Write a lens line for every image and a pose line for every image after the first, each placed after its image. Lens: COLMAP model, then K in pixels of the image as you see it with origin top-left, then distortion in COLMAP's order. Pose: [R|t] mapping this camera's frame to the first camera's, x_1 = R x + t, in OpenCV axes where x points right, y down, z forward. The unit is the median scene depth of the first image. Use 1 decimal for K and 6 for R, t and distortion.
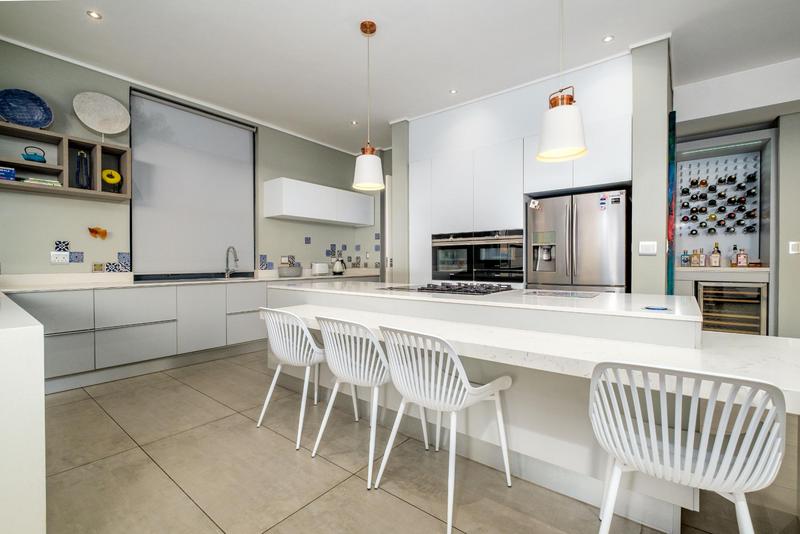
lens RADIAL K [[350.2, 0, 381.5], [0, 350.2, 269.0], [0, 0, 1]] dist [-0.008064, -0.001493]
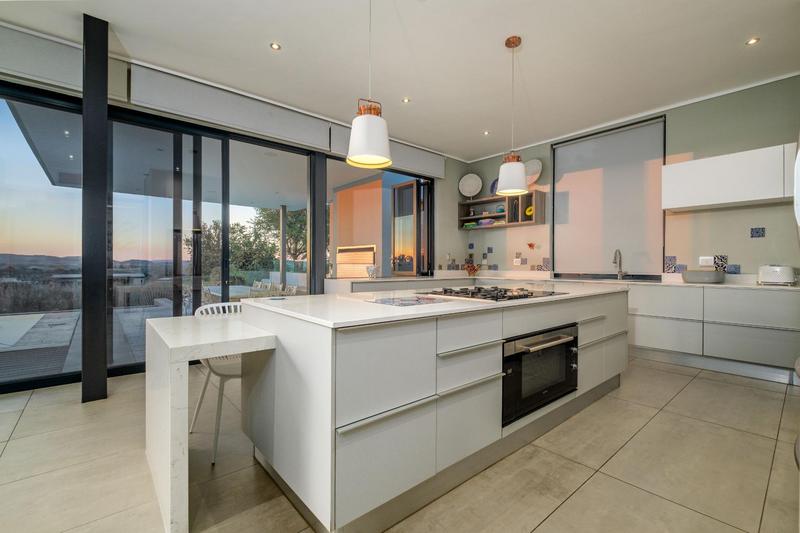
lens RADIAL K [[350.2, 0, 413.2], [0, 350.2, 270.3], [0, 0, 1]] dist [-0.008064, -0.001493]
pose [[-0.140677, 0.013652, -0.989961, 0.805530], [-0.022449, 0.999604, 0.016975, -0.007399], [0.989801, 0.024612, -0.140315, 0.635484]]
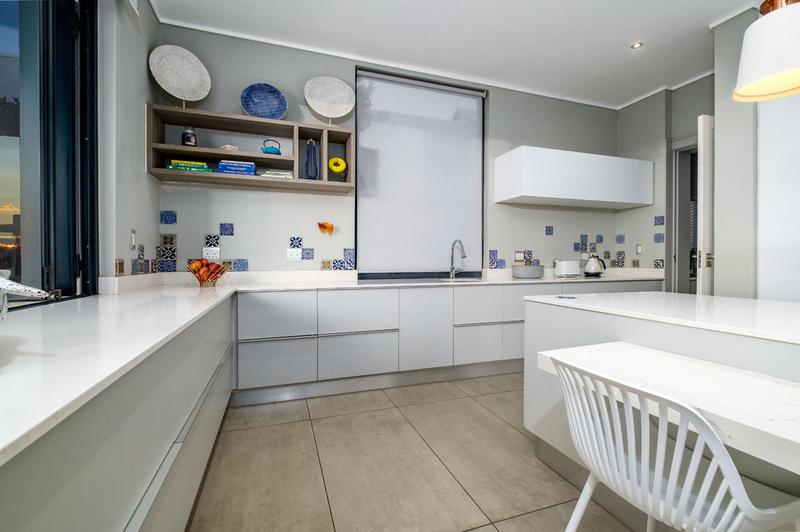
lens RADIAL K [[350.2, 0, 399.1], [0, 350.2, 266.8], [0, 0, 1]] dist [-0.008064, -0.001493]
pose [[0.863566, 0.010110, -0.504134, -0.159184], [-0.009447, 0.999948, 0.003871, -0.004471], [0.504147, 0.001420, 0.863617, 0.267829]]
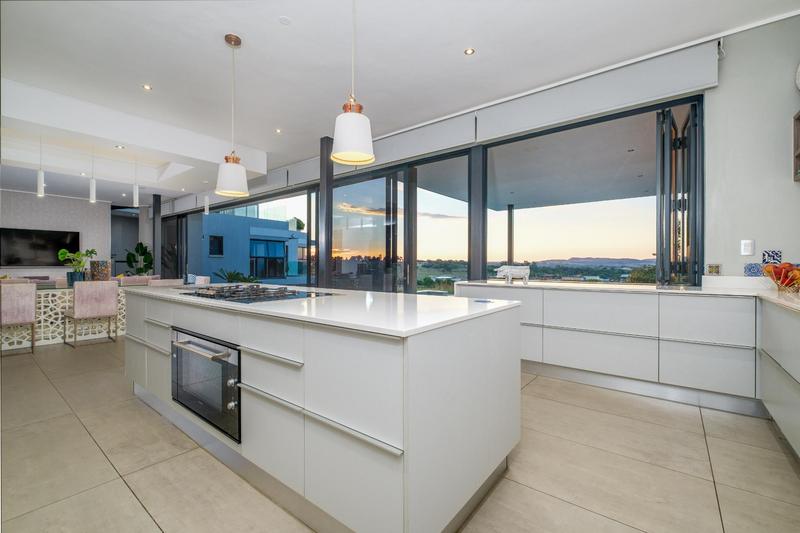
lens RADIAL K [[350.2, 0, 401.2], [0, 350.2, 263.6], [0, 0, 1]] dist [-0.008064, -0.001493]
pose [[-0.999158, 0.000506, -0.041034, -0.069865], [-0.000049, 0.999909, 0.013524, -0.022760], [0.041037, 0.013515, -0.999066, 1.312395]]
